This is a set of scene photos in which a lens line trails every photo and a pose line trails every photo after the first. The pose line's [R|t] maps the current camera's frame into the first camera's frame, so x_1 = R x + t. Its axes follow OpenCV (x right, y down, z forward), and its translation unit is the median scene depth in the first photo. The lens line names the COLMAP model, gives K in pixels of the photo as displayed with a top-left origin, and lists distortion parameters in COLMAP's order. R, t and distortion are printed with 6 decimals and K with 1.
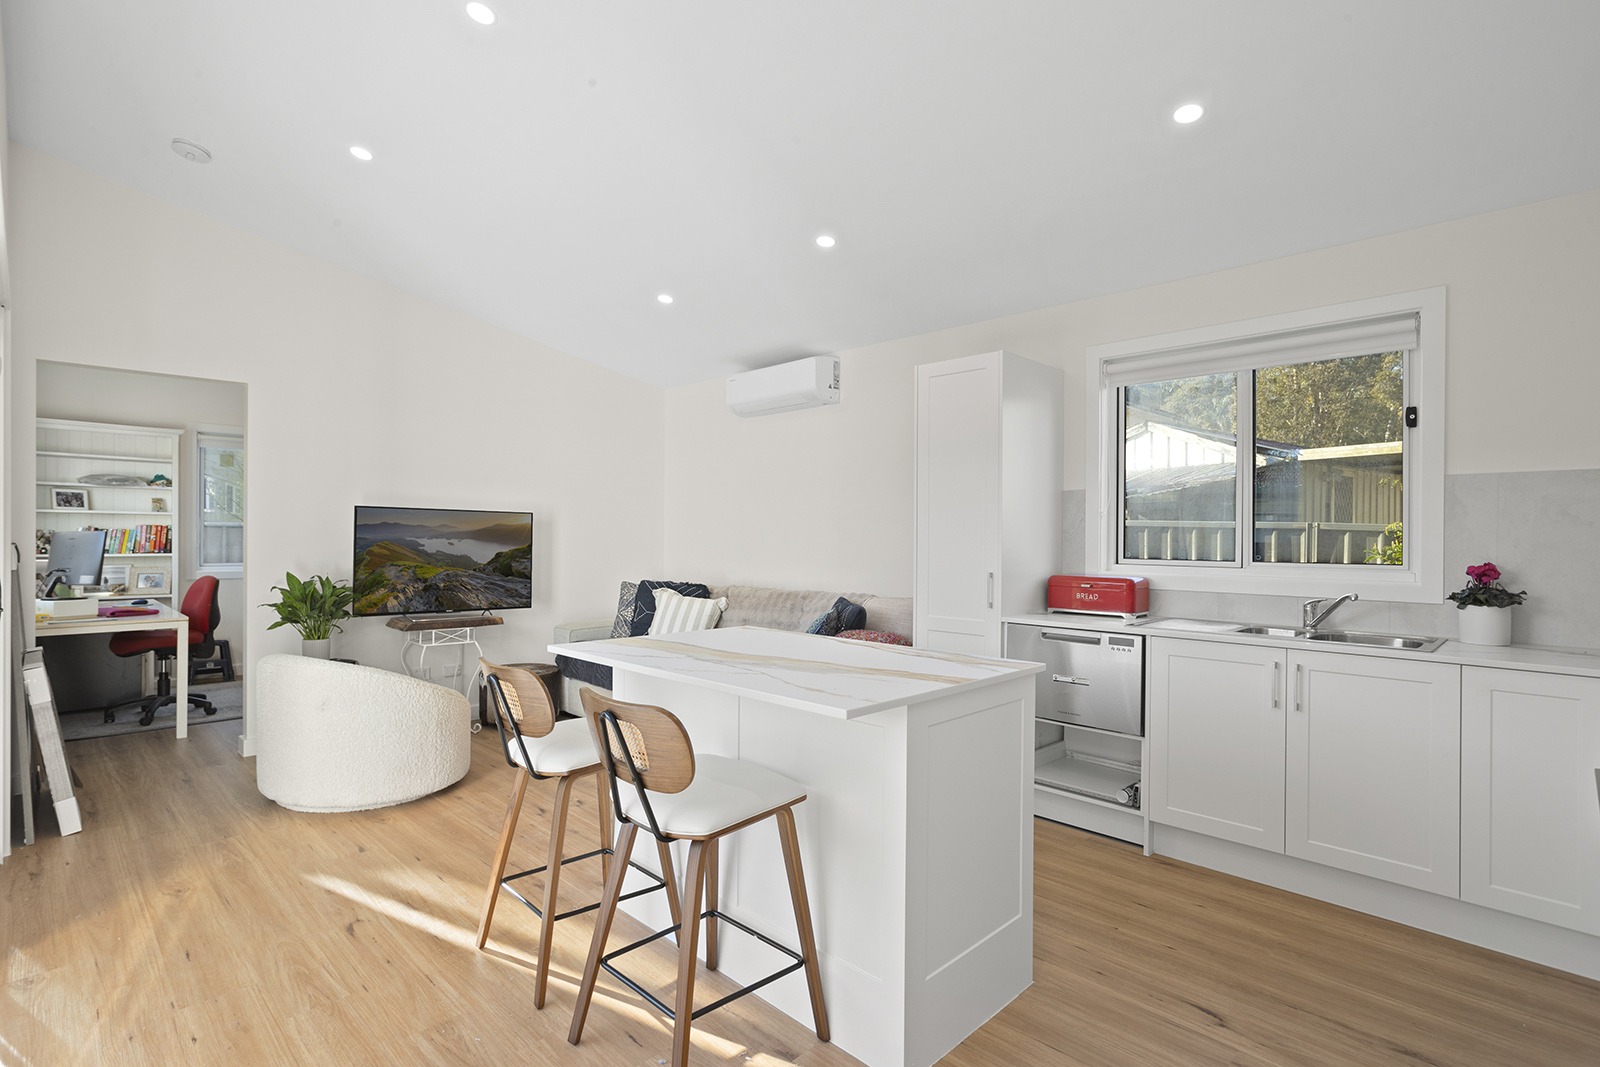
lens RADIAL K [[776.3, 0, 794.0], [0, 776.3, 534.9], [0, 0, 1]] dist [-0.029192, 0.015892]
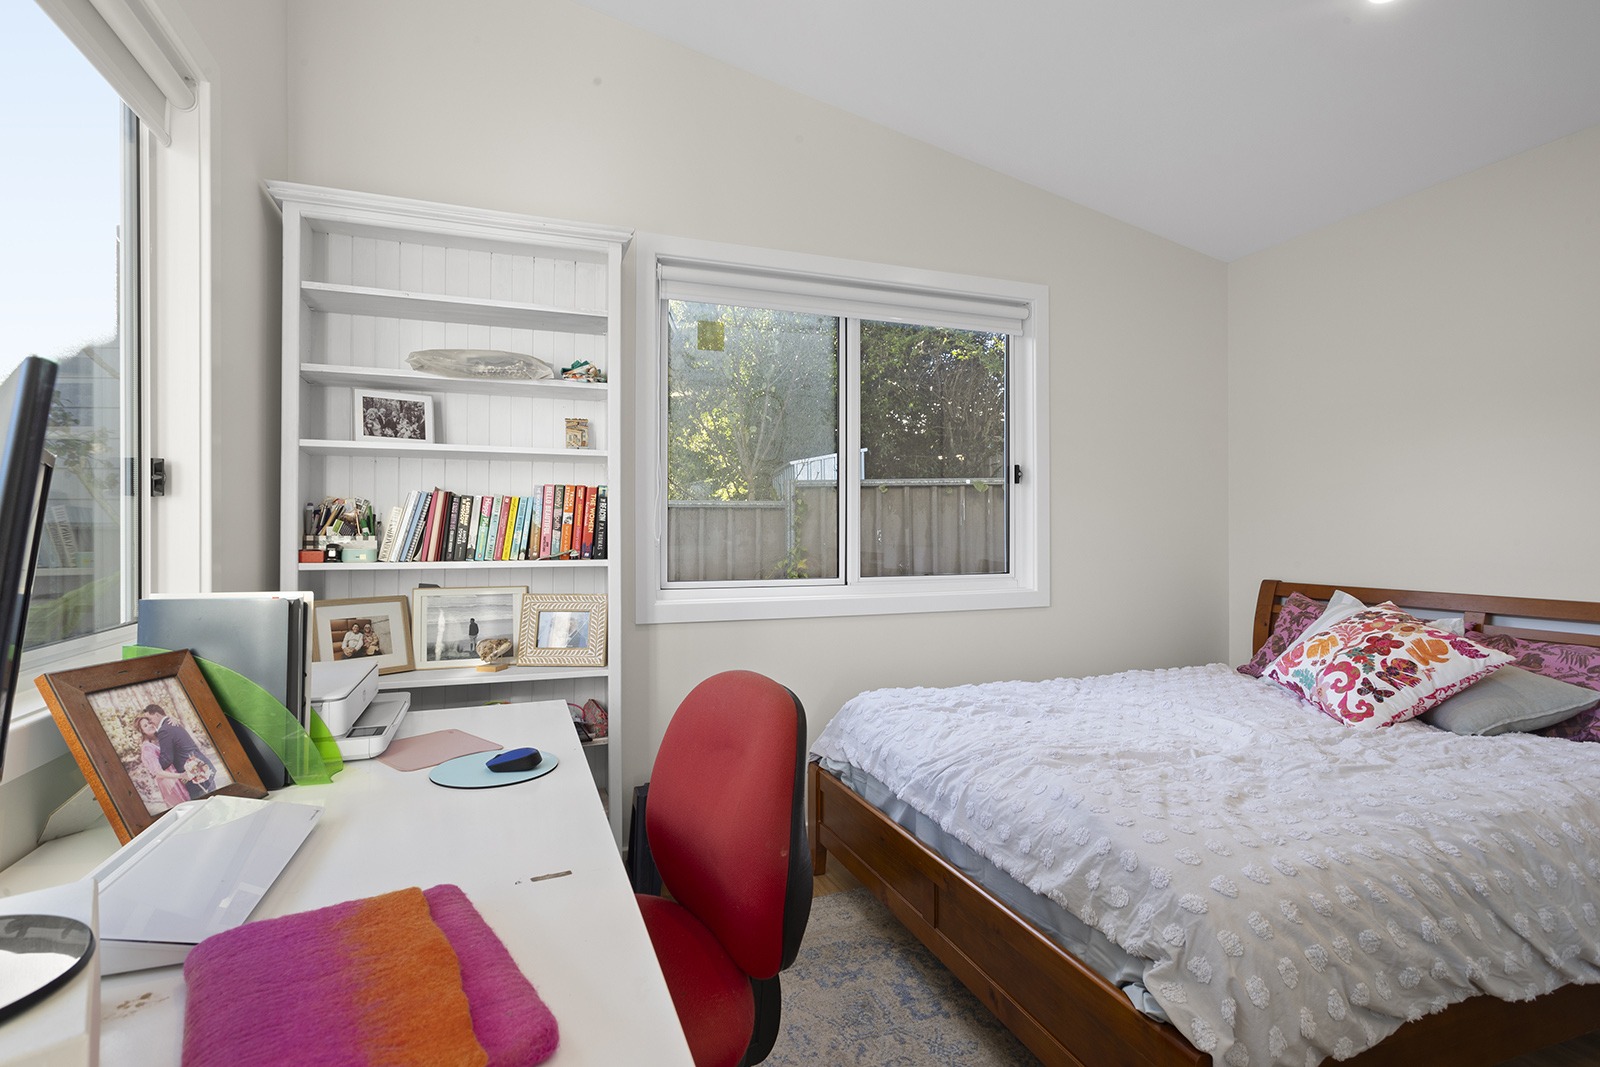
lens RADIAL K [[776.3, 0, 794.0], [0, 776.3, 534.9], [0, 0, 1]] dist [-0.029192, 0.015892]
pose [[0.907202, 0.000170, -0.420696, -0.676666], [0.002842, 0.999975, 0.006532, 0.011494], [0.420686, -0.007121, 0.907178, 0.825348]]
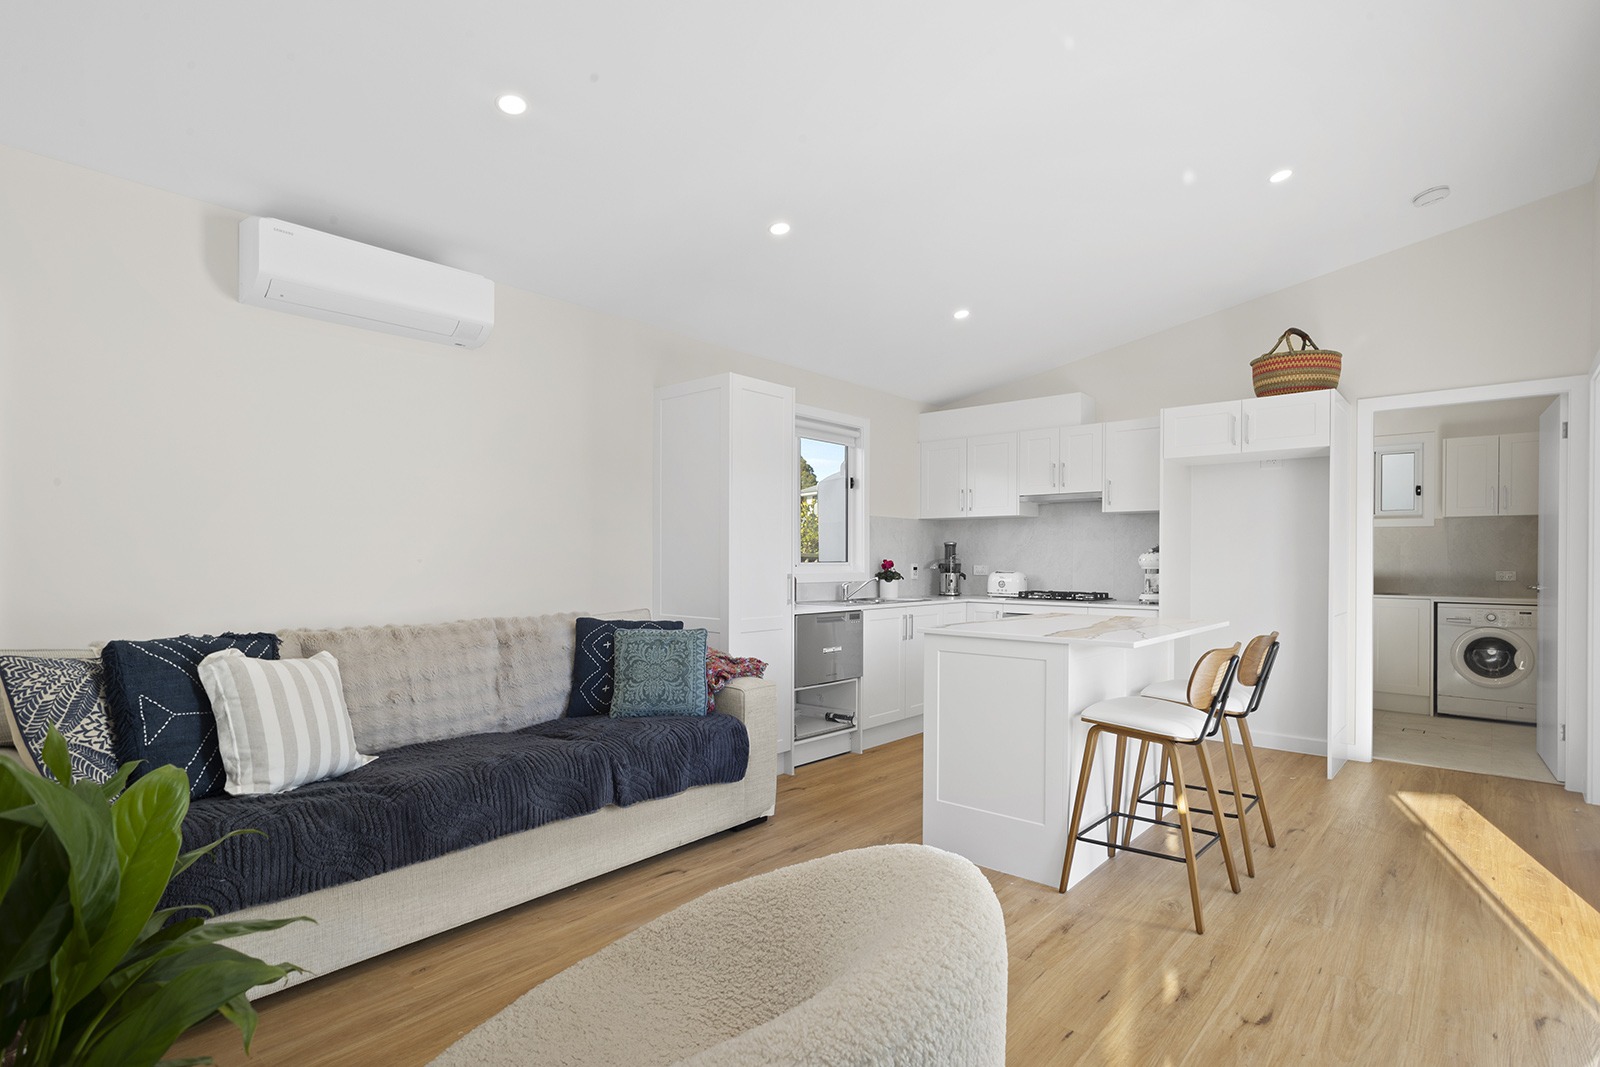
lens RADIAL K [[782.0, 0, 798.8], [0, 782.0, 559.0], [0, 0, 1]] dist [0.001117, 0.001320]
pose [[-0.061439, -0.003040, 0.998106, -0.628637], [-0.003874, 0.999989, 0.002807, 0.015559], [-0.998103, -0.003694, -0.061450, 0.709587]]
